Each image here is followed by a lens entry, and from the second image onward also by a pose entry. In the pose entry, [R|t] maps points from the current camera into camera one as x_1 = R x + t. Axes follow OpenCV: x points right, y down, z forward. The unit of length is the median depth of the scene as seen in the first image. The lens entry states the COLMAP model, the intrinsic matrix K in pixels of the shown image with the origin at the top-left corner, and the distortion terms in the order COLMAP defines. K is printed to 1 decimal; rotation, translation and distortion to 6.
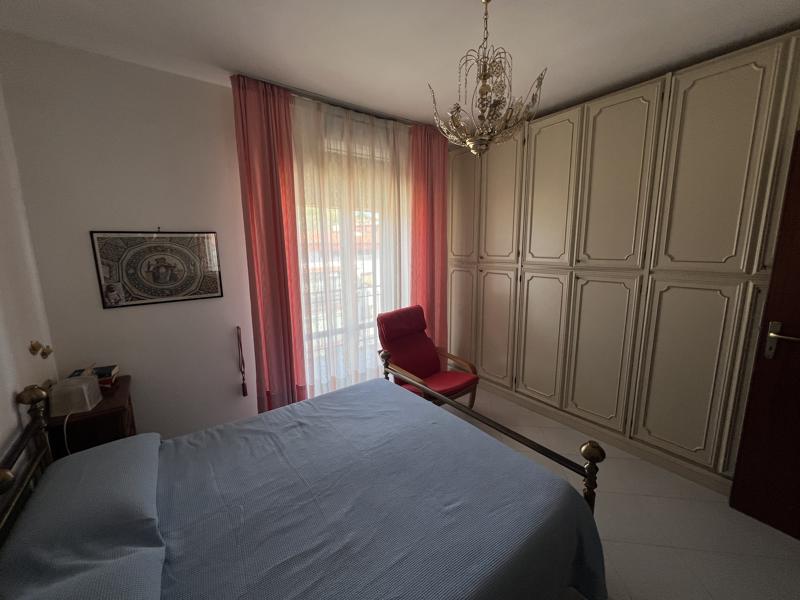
lens RADIAL K [[319.6, 0, 398.5], [0, 319.6, 298.7], [0, 0, 1]] dist [0.000161, -0.000500]
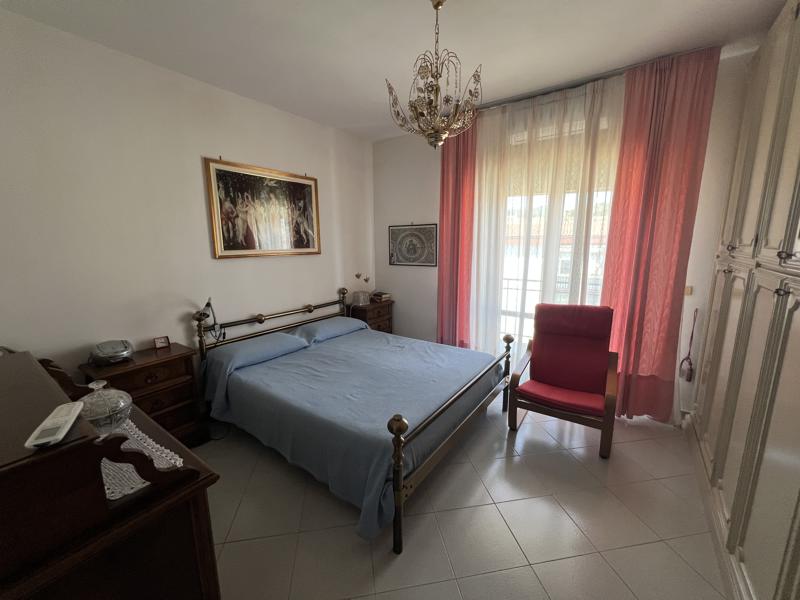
lens RADIAL K [[319.6, 0, 398.5], [0, 319.6, 298.7], [0, 0, 1]] dist [0.000161, -0.000500]
pose [[0.301071, 0.177023, -0.937027, 0.960858], [-0.153317, 0.978821, 0.135657, -0.038973], [0.941196, 0.102819, 0.321835, 0.400013]]
